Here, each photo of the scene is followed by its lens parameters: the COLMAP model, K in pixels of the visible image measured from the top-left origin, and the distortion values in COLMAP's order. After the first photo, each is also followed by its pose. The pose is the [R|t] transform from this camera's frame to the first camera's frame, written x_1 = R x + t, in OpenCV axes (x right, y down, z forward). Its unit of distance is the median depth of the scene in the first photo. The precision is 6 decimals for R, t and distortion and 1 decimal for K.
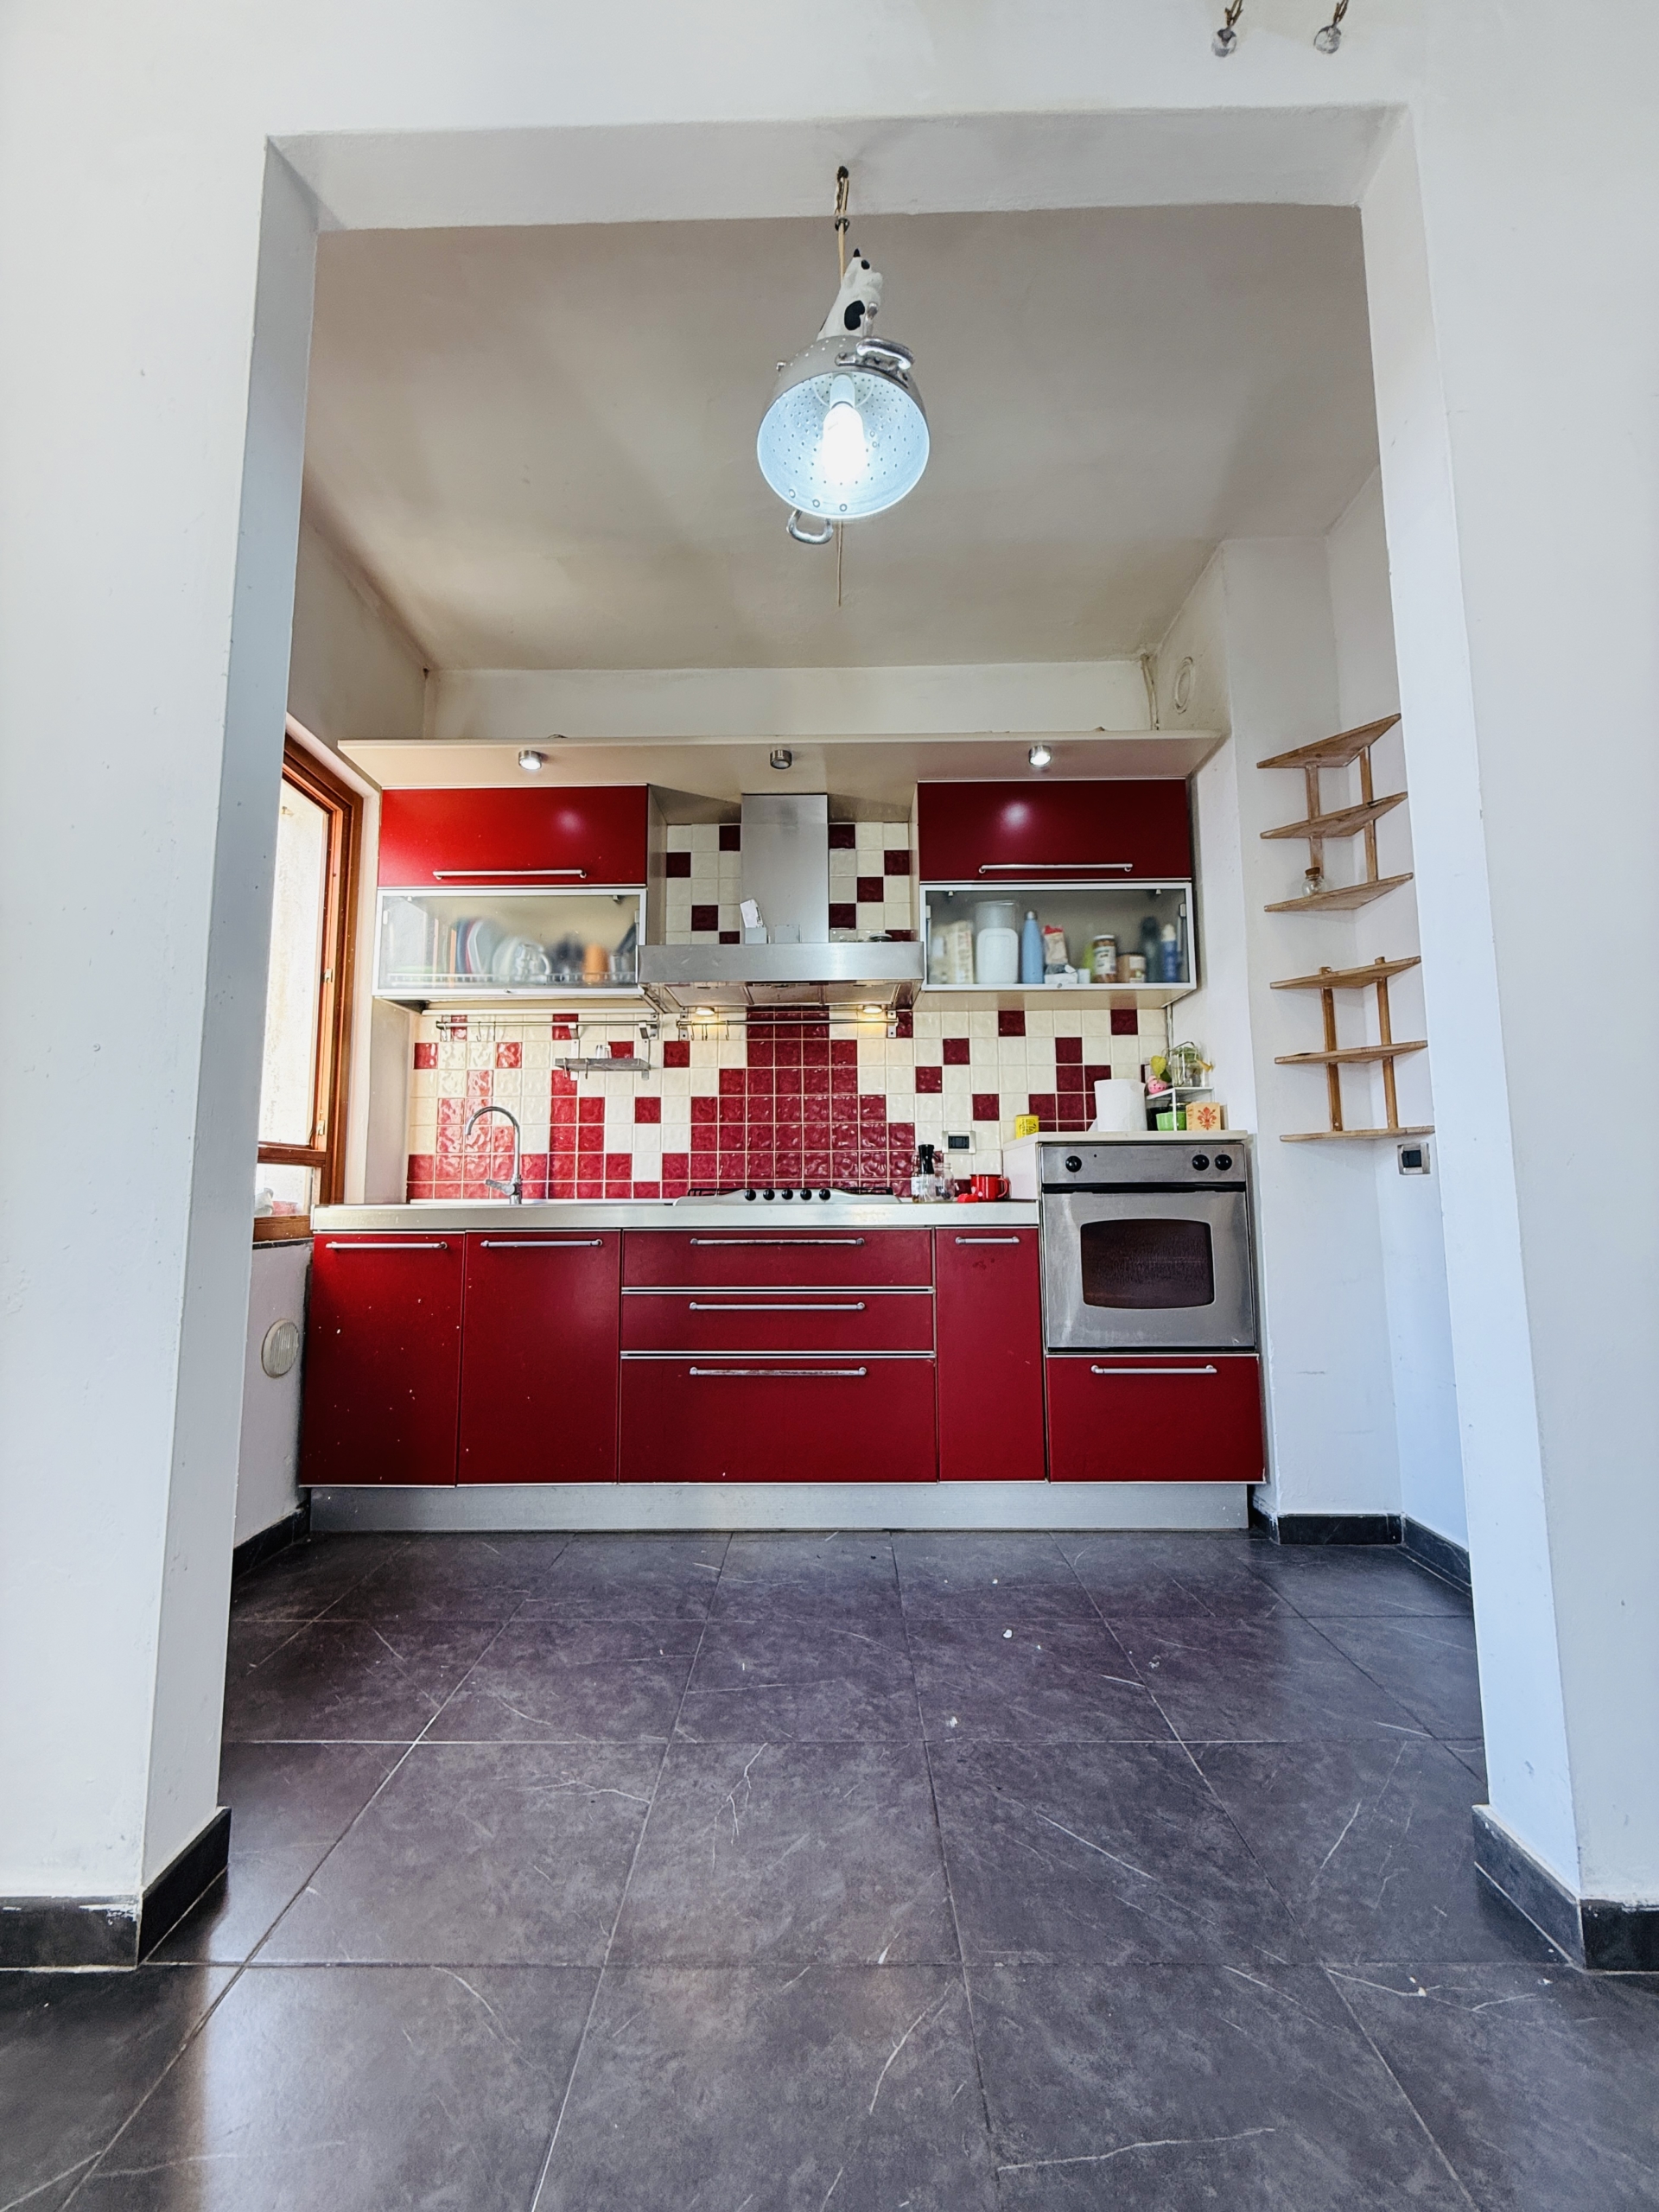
lens RADIAL K [[878.4, 0, 827.3], [0, 878.4, 1101.1], [0, 0, 1]] dist [-0.000622, -0.000253]
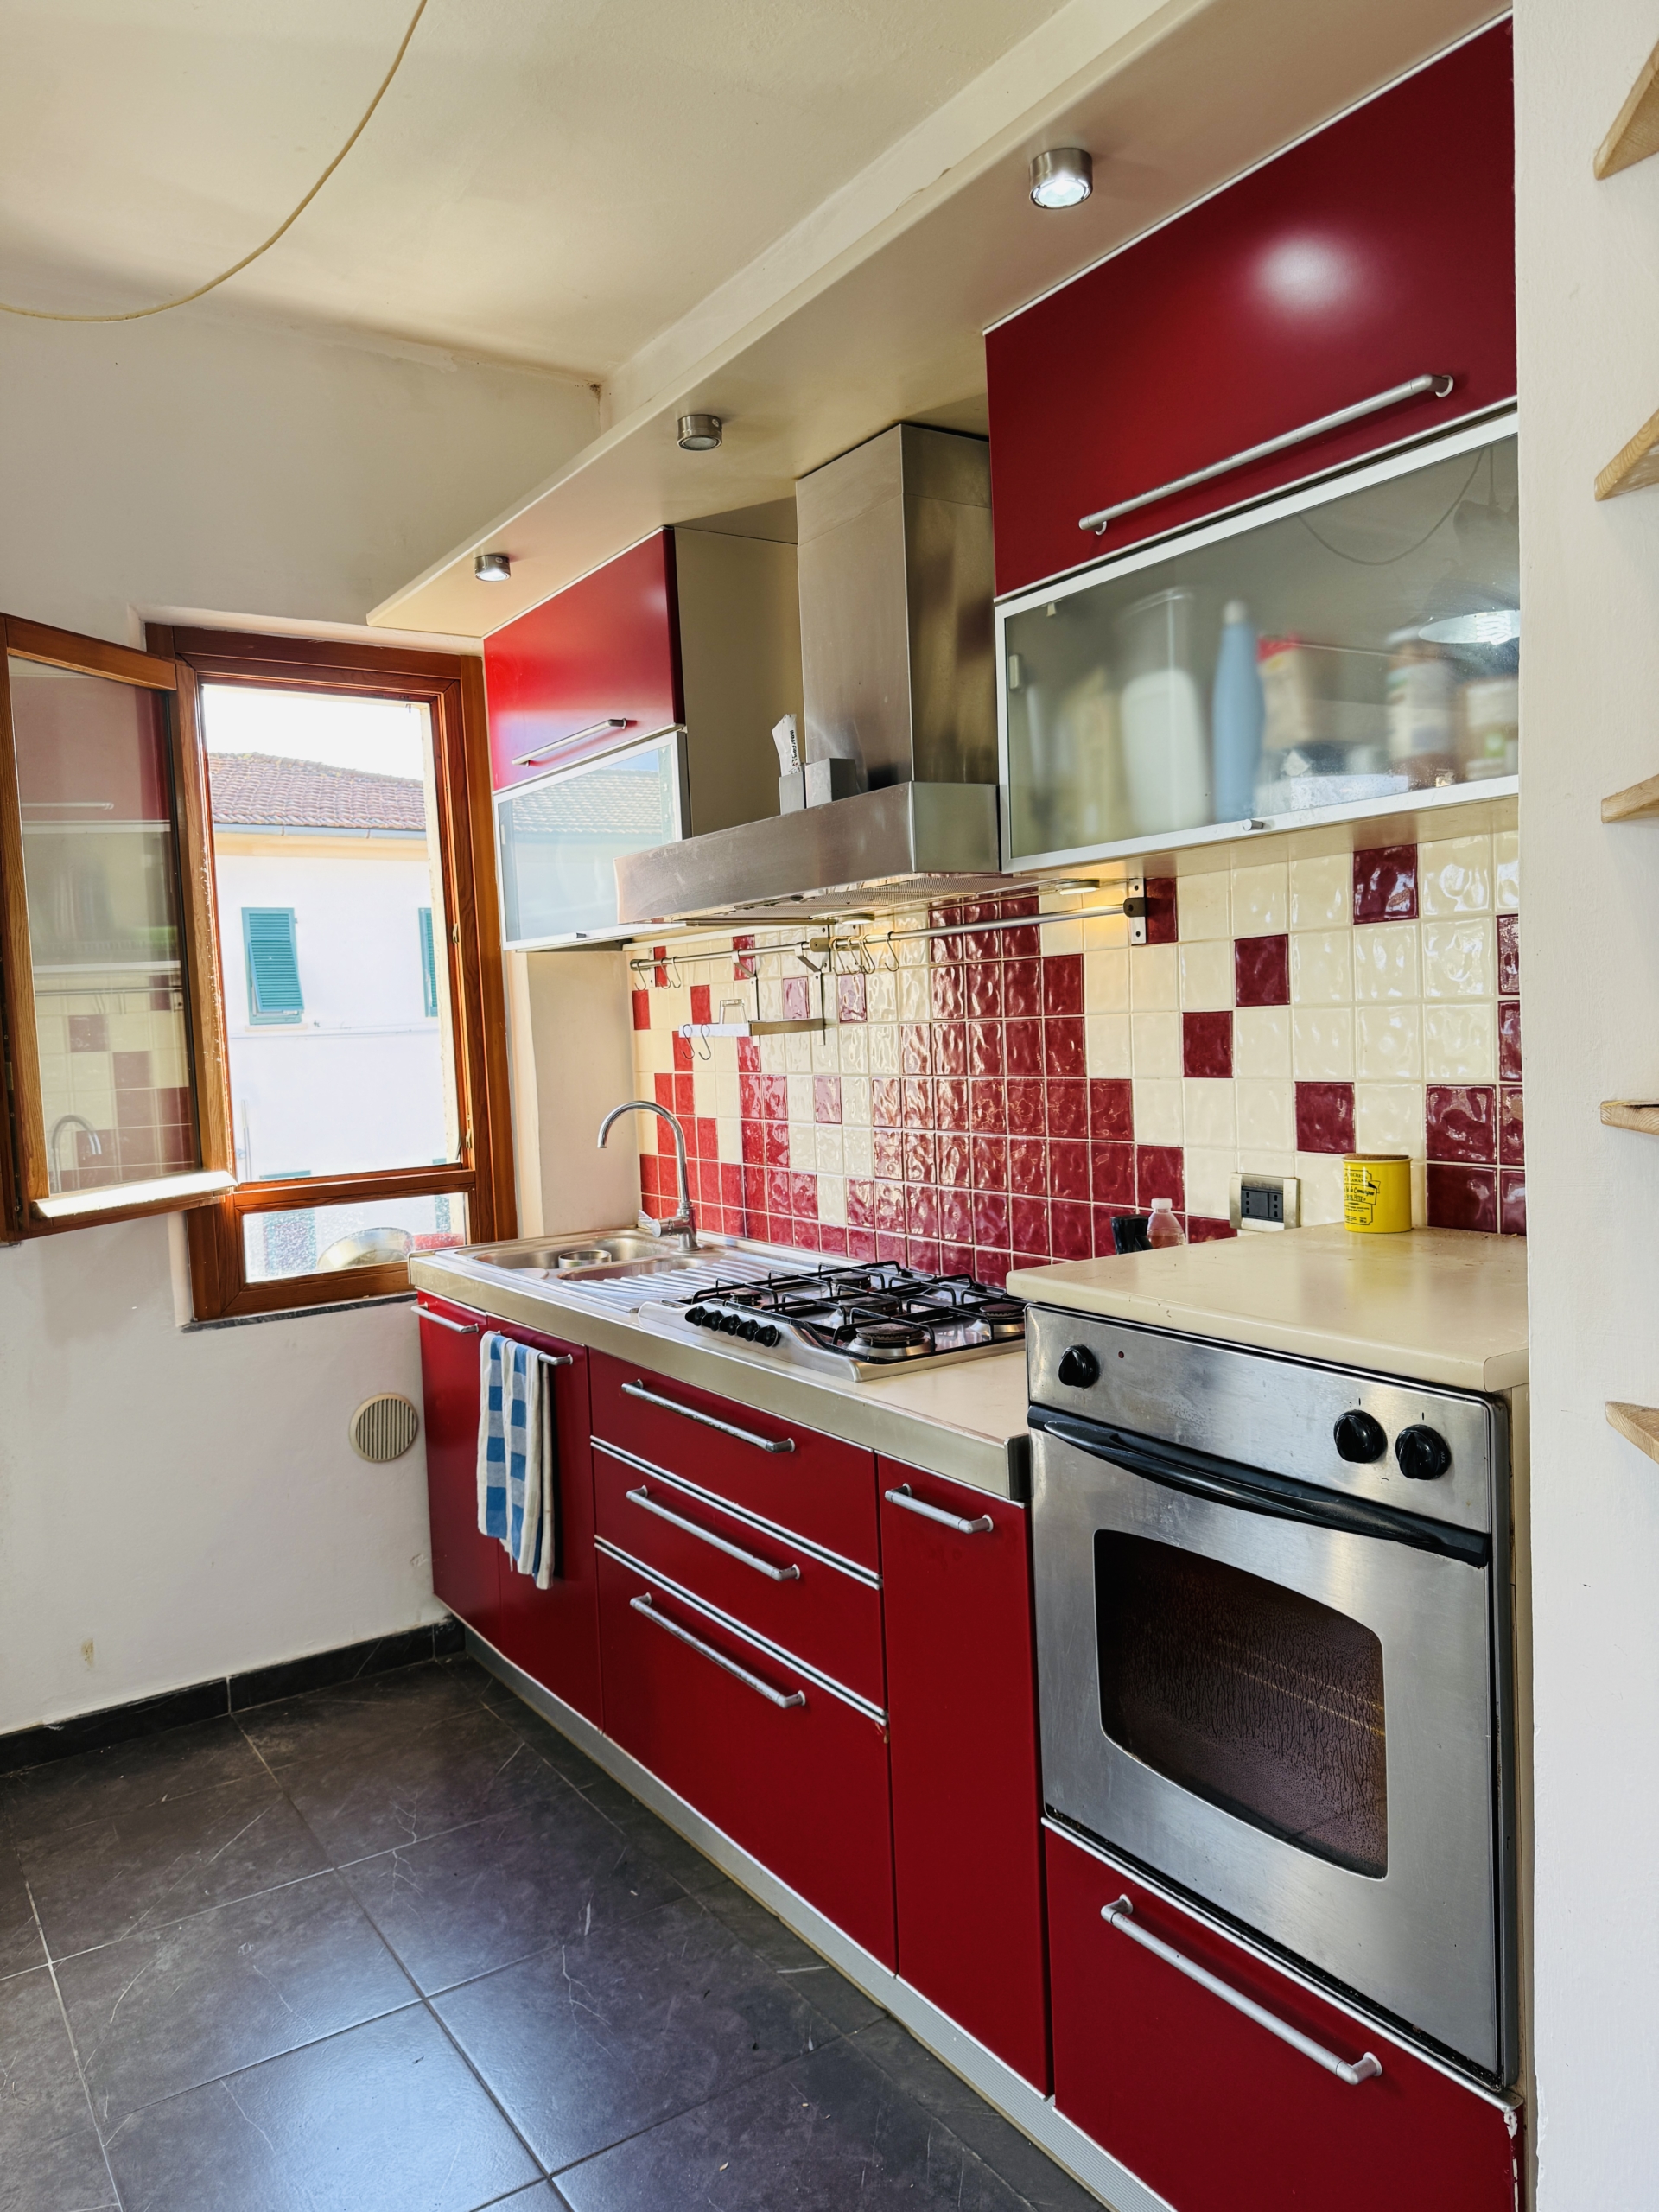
lens RADIAL K [[1552.0, 0, 819.0], [0, 1552.0, 1111.5], [0, 0, 1]] dist [0.114700, -0.141534]
pose [[0.551326, 0.034780, -0.833565, 0.683458], [0.125728, 0.984256, 0.124225, -0.117086], [0.824762, -0.173291, 0.538273, 0.500789]]
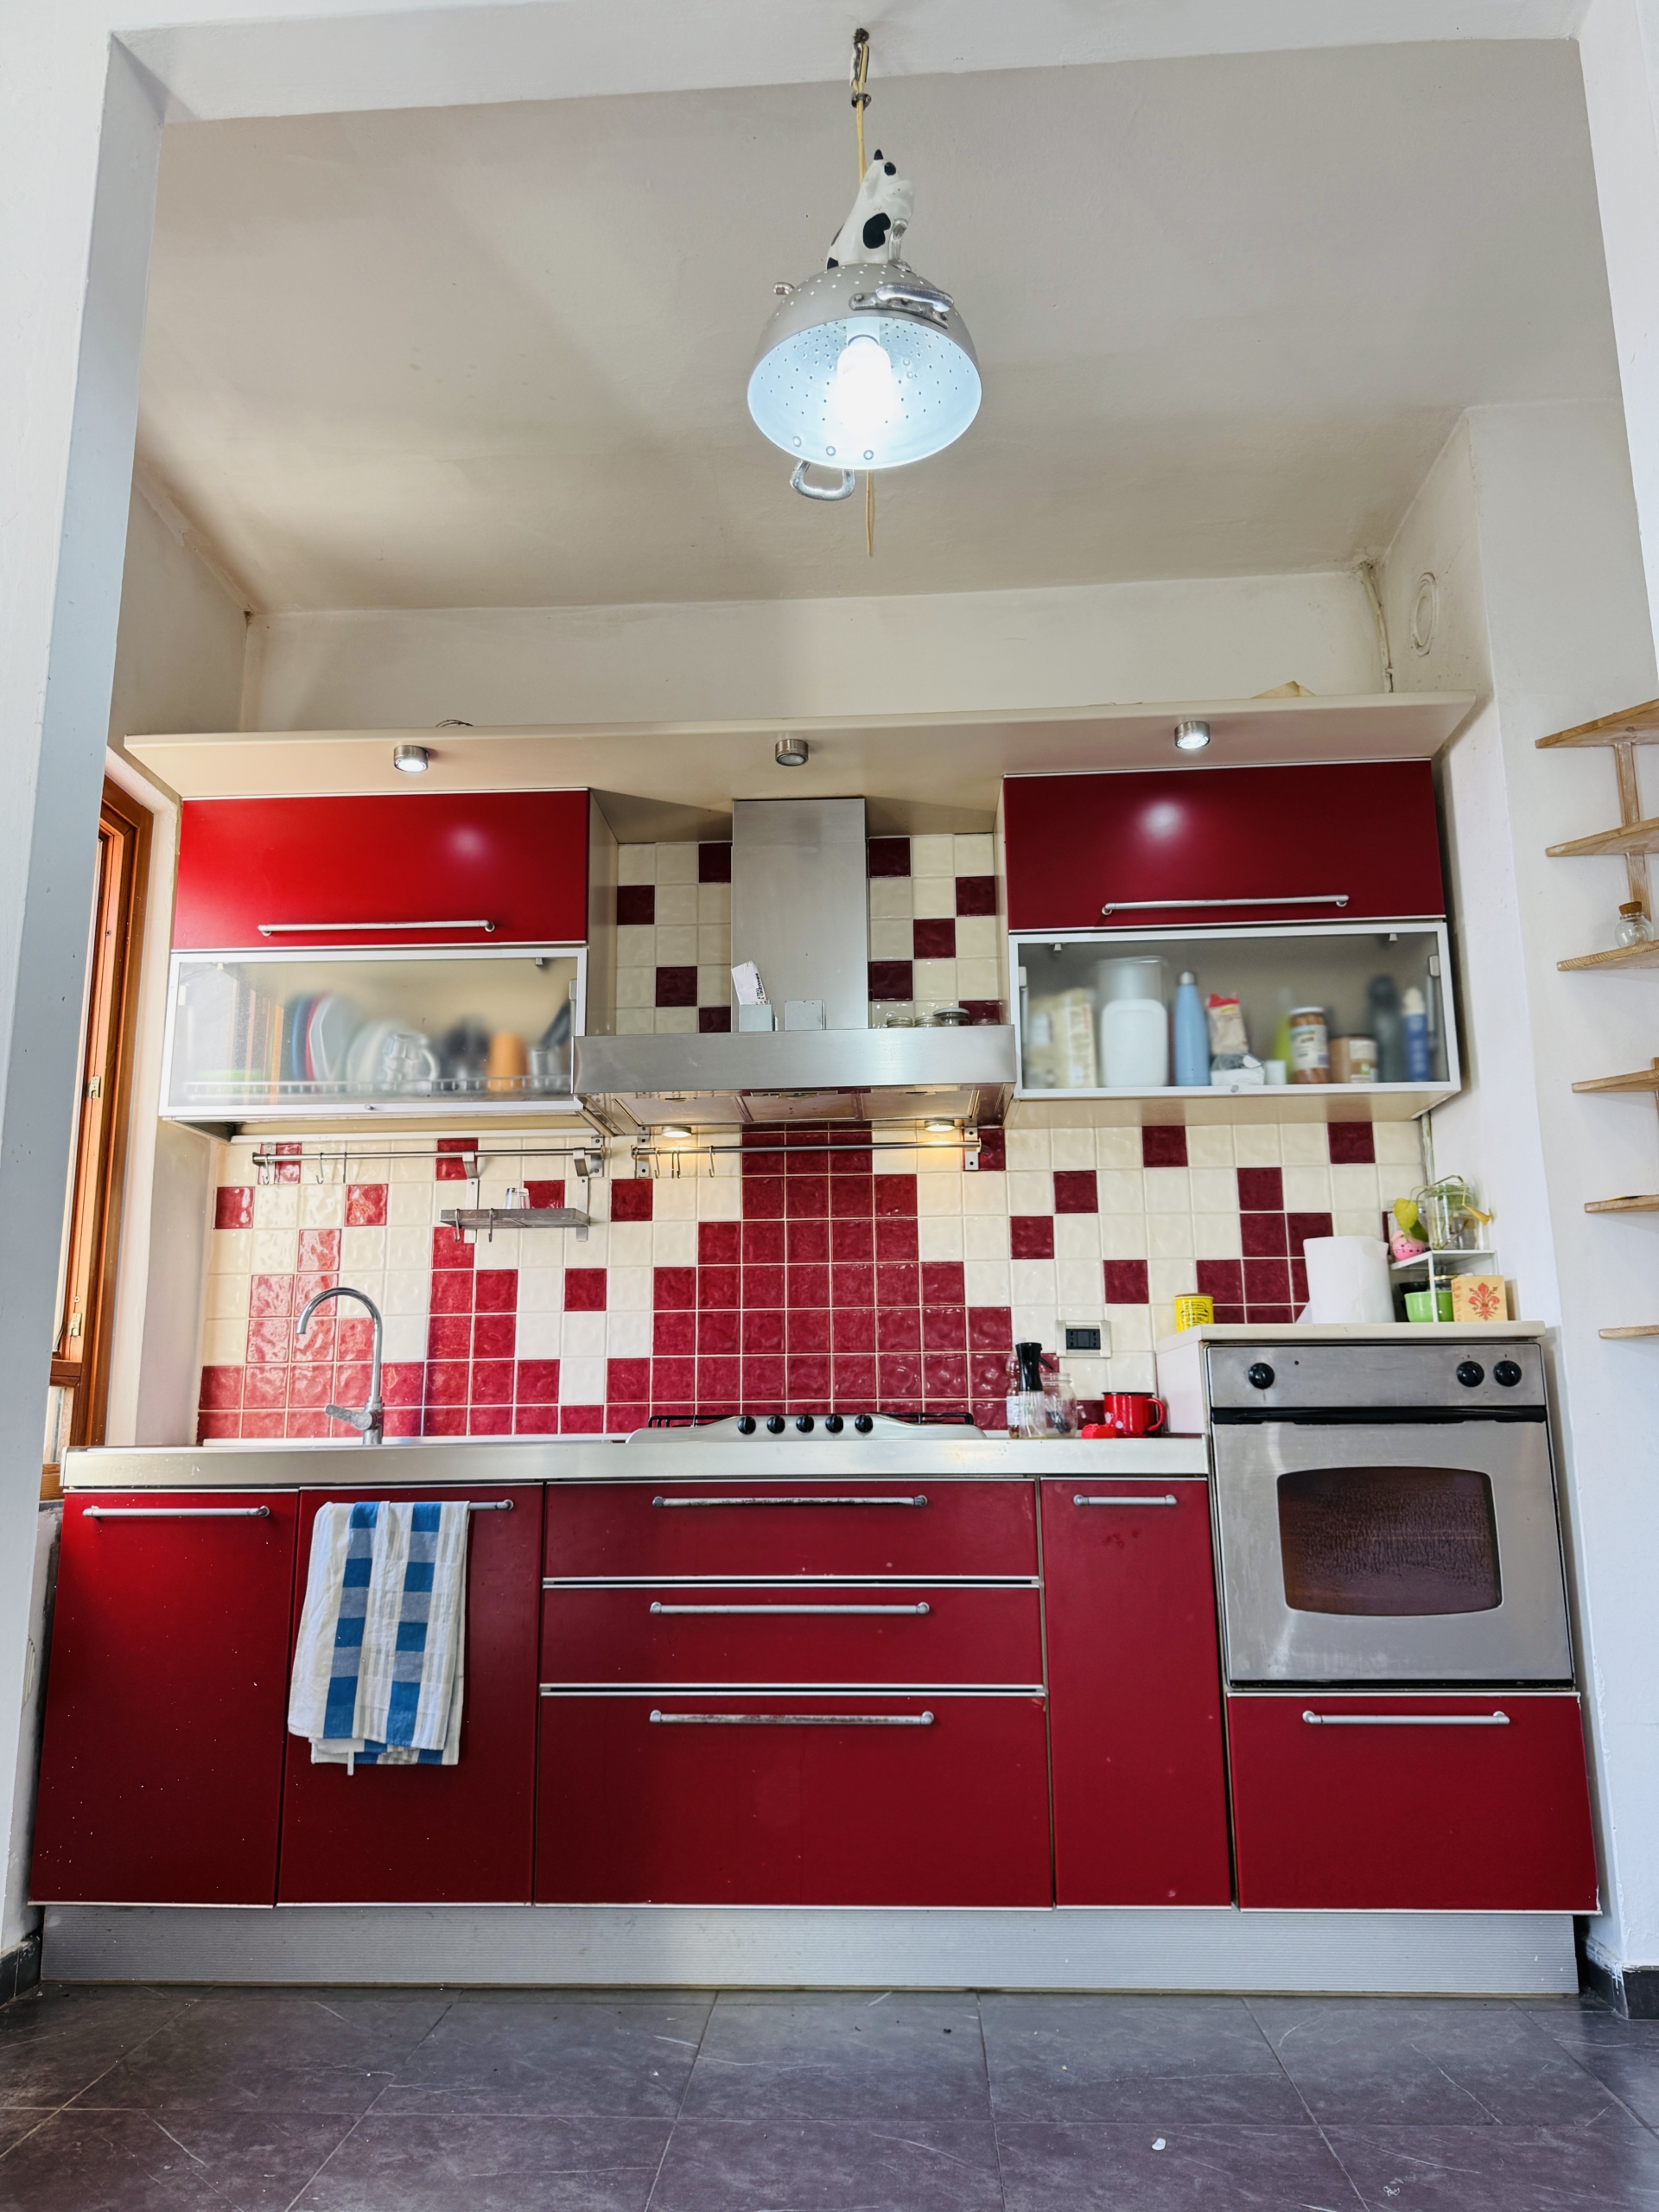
lens RADIAL K [[1552.0, 0, 819.0], [0, 1552.0, 1111.5], [0, 0, 1]] dist [0.114700, -0.141534]
pose [[0.998935, -0.011716, -0.044627, 0.015665], [0.007382, 0.995347, -0.096068, -0.009225], [0.045545, 0.095636, 0.994374, -0.127860]]
